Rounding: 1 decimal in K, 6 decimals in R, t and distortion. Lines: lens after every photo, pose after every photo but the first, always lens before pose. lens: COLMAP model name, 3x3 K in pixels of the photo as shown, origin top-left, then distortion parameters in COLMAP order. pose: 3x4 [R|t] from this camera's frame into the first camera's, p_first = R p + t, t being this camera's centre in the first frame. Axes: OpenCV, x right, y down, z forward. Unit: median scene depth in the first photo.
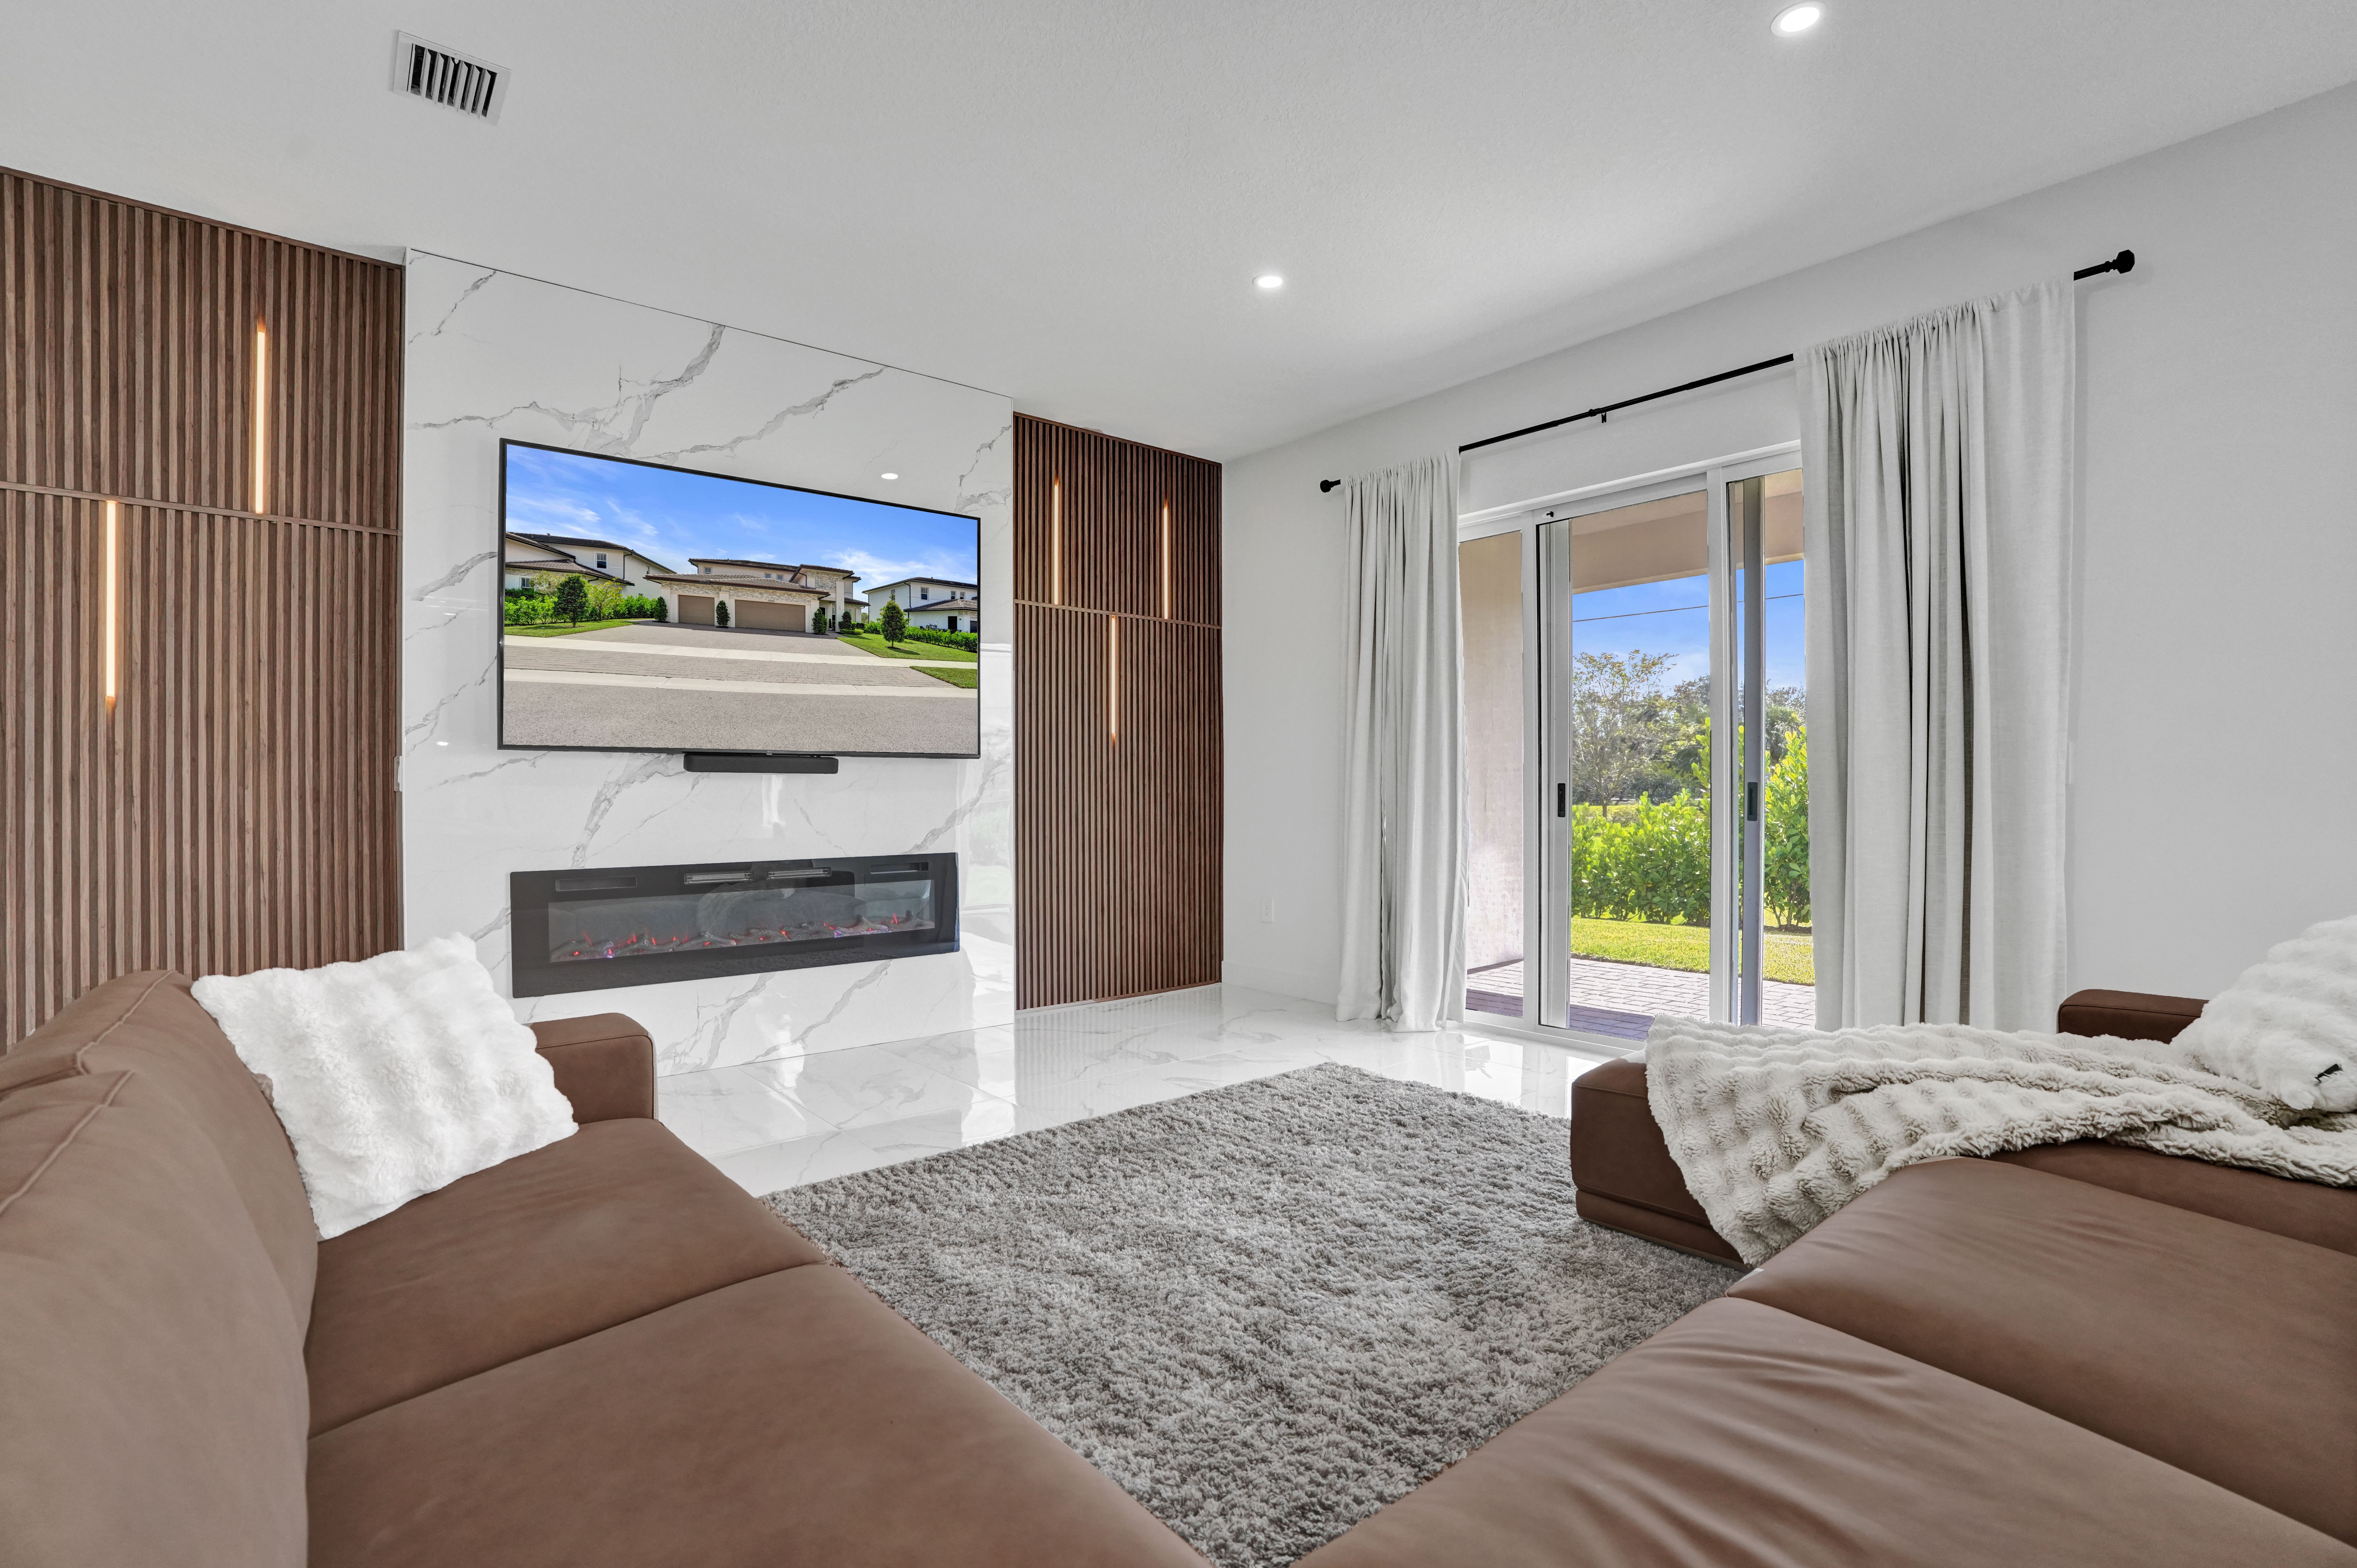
lens RADIAL K [[1091.2, 0, 1174.7], [0, 1091.2, 787.3], [0, 0, 1]] dist [-0.068132, 0.025183]
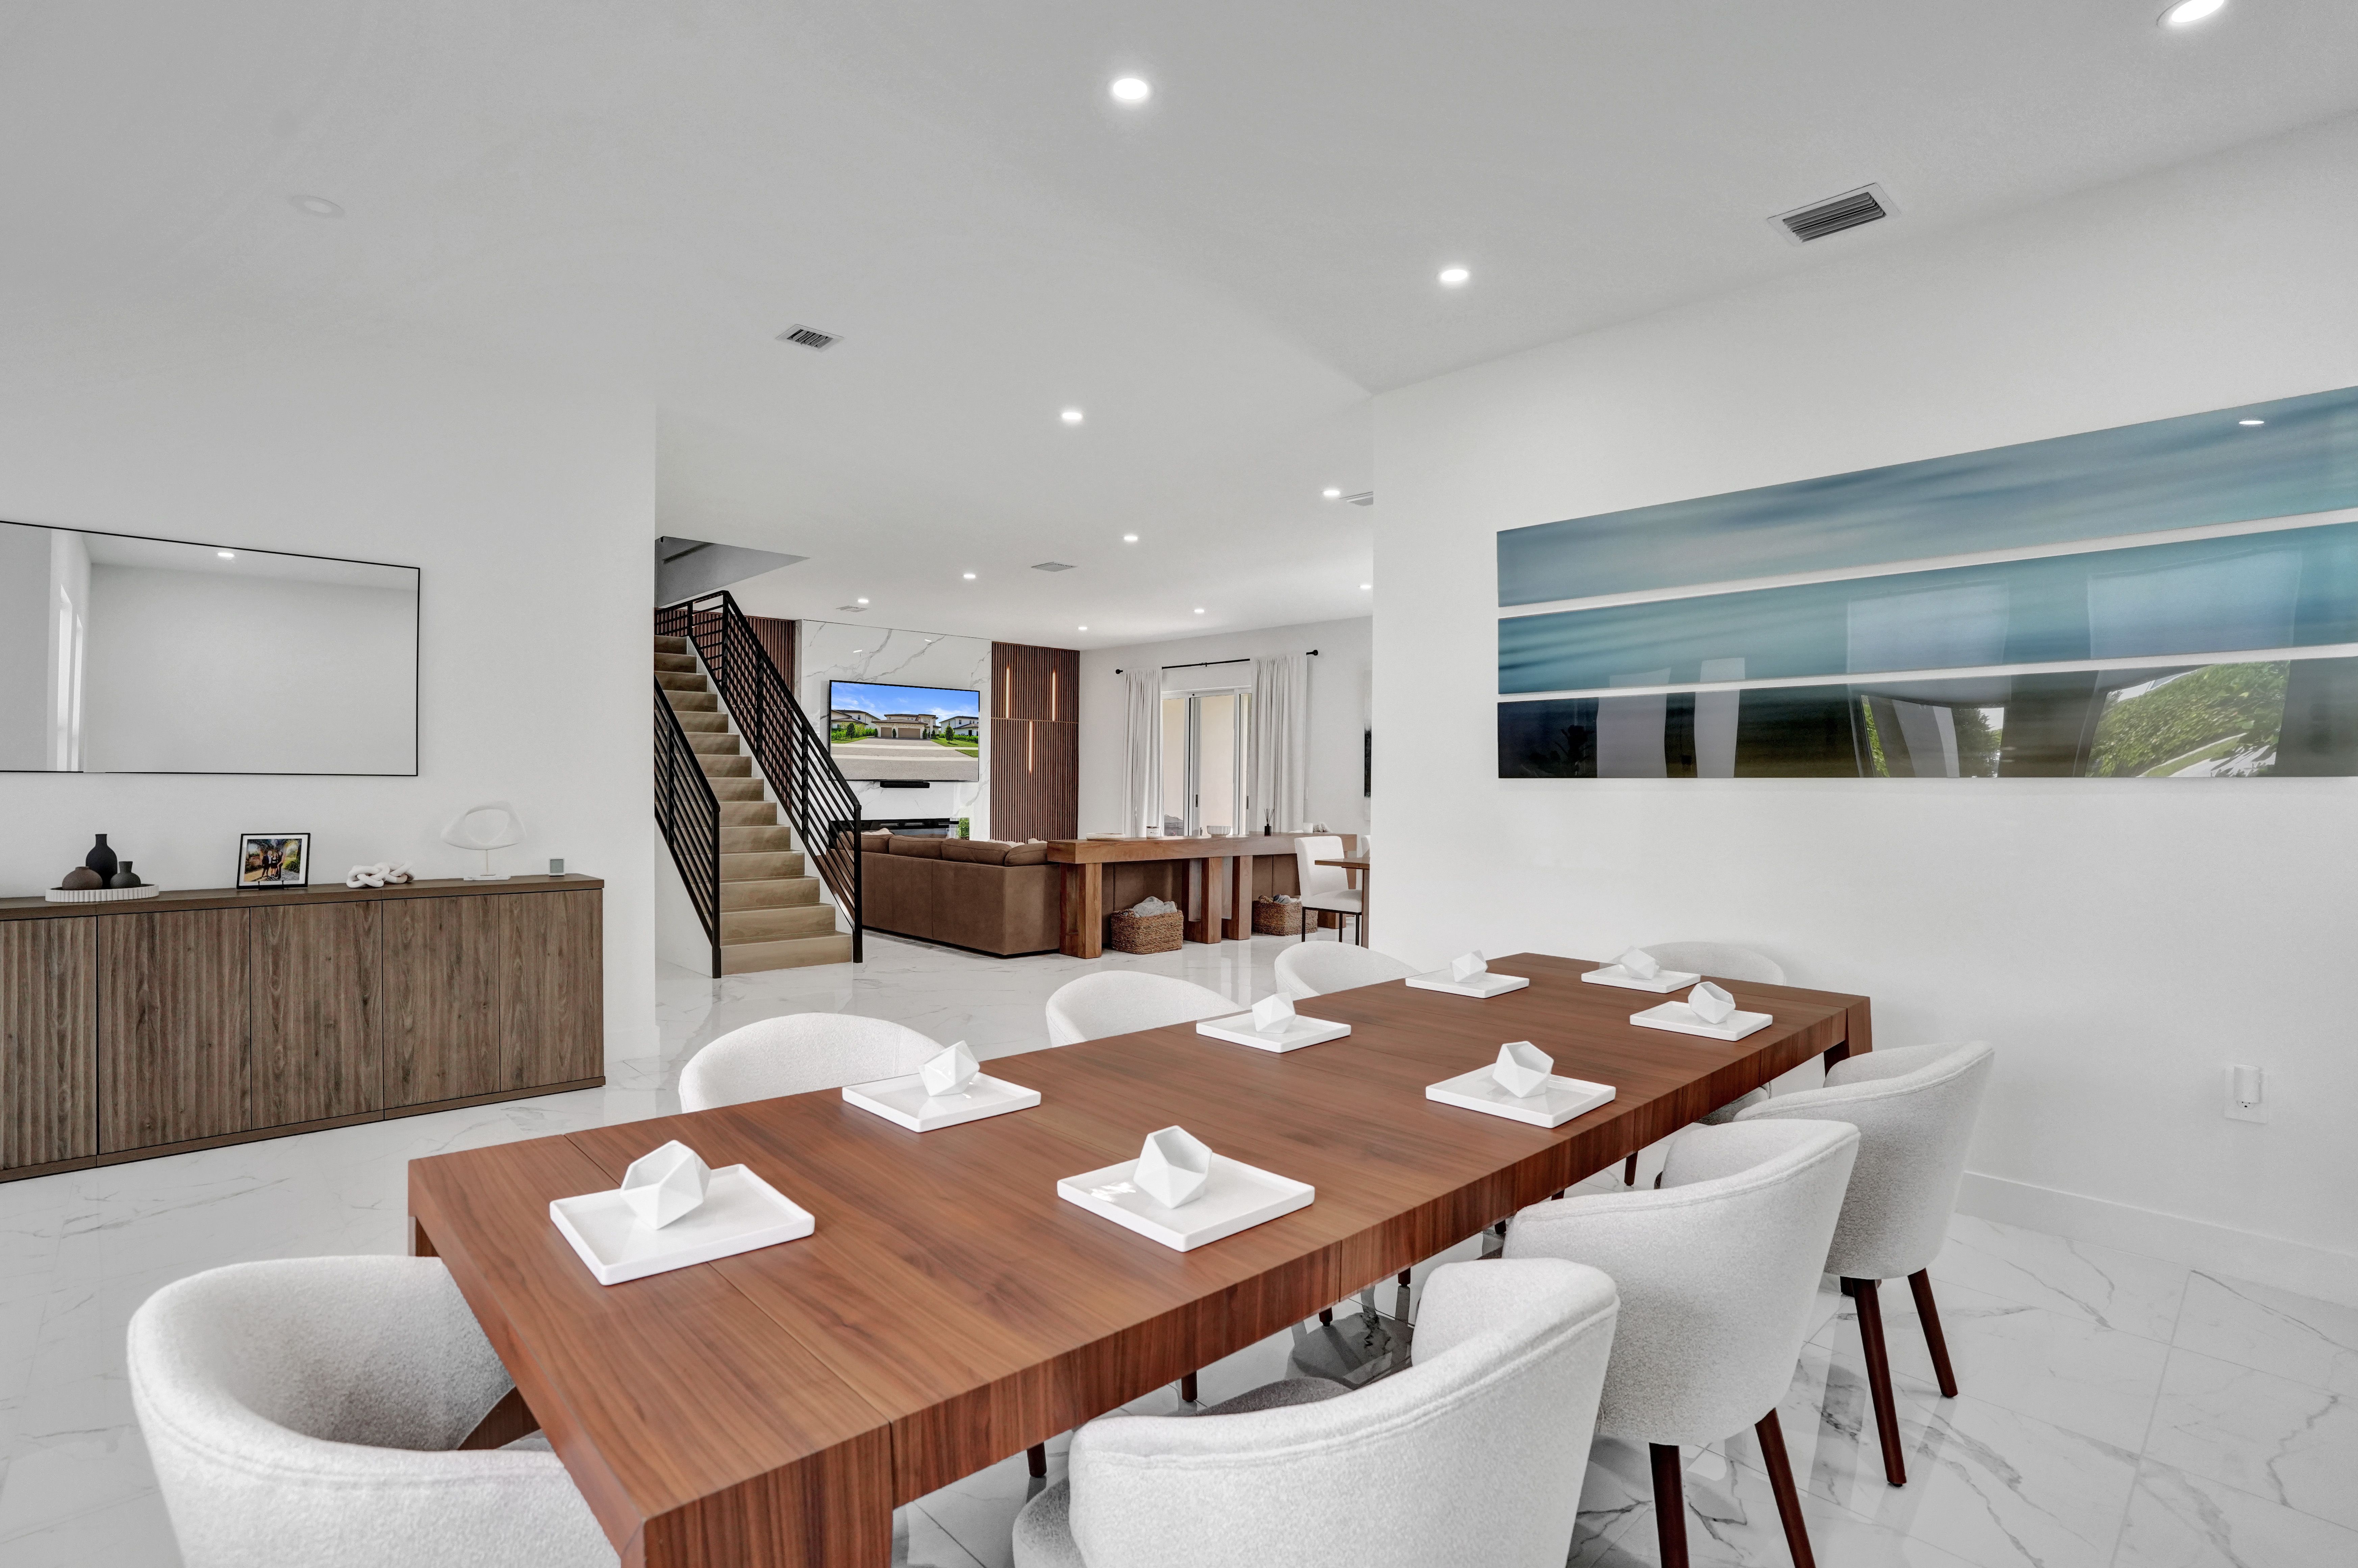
lens RADIAL K [[1127.2, 0, 1131.7], [0, 1127.2, 783.1], [0, 0, 1]] dist [-0.075580, 0.027889]
pose [[0.999493, 0.016137, 0.027464, 0.141589], [-0.016243, 0.999862, 0.003621, -0.048824], [-0.027402, -0.004065, 0.999616, -2.086054]]
